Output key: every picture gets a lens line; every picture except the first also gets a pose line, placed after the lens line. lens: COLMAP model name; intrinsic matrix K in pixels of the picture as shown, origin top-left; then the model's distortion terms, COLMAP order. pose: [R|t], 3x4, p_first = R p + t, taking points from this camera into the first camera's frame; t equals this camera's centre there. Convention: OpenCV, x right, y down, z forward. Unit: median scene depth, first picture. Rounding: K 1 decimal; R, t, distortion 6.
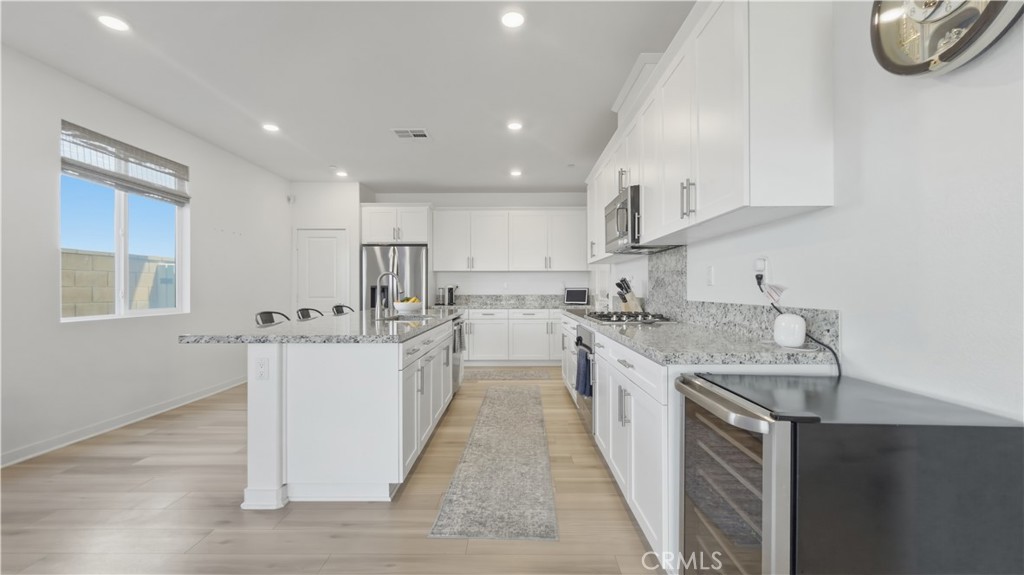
lens RADIAL K [[413.1, 0, 515.0], [0, 413.1, 286.9], [0, 0, 1]] dist [0.000133, 0.000052]
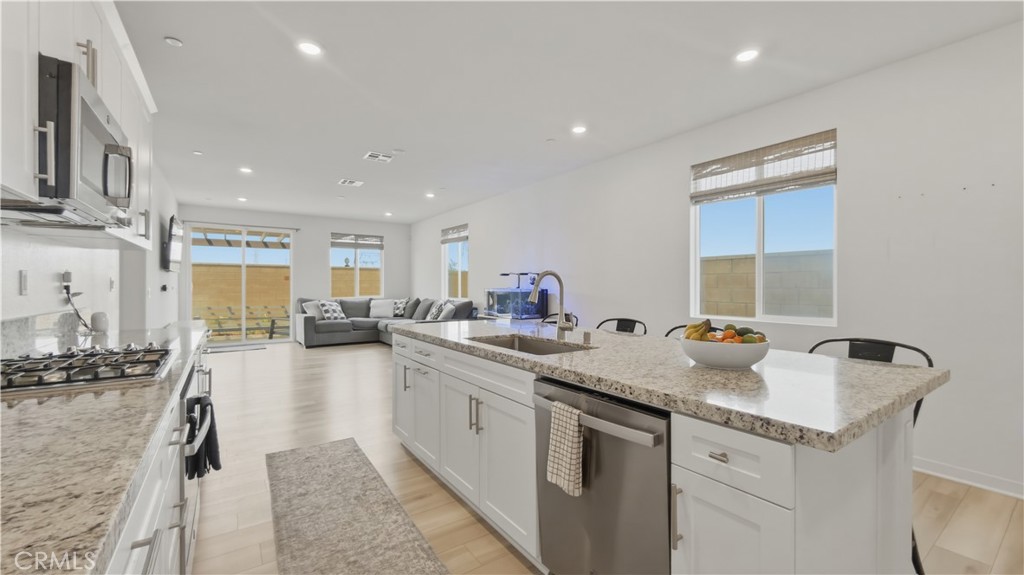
lens RADIAL K [[413.1, 0, 515.0], [0, 413.1, 286.9], [0, 0, 1]] dist [0.000133, 0.000052]
pose [[-0.819818, 0.001905, -0.572620, 0.117532], [0.003176, 0.999994, -0.001220, -0.010801], [0.572615, -0.002819, -0.819820, 1.467071]]
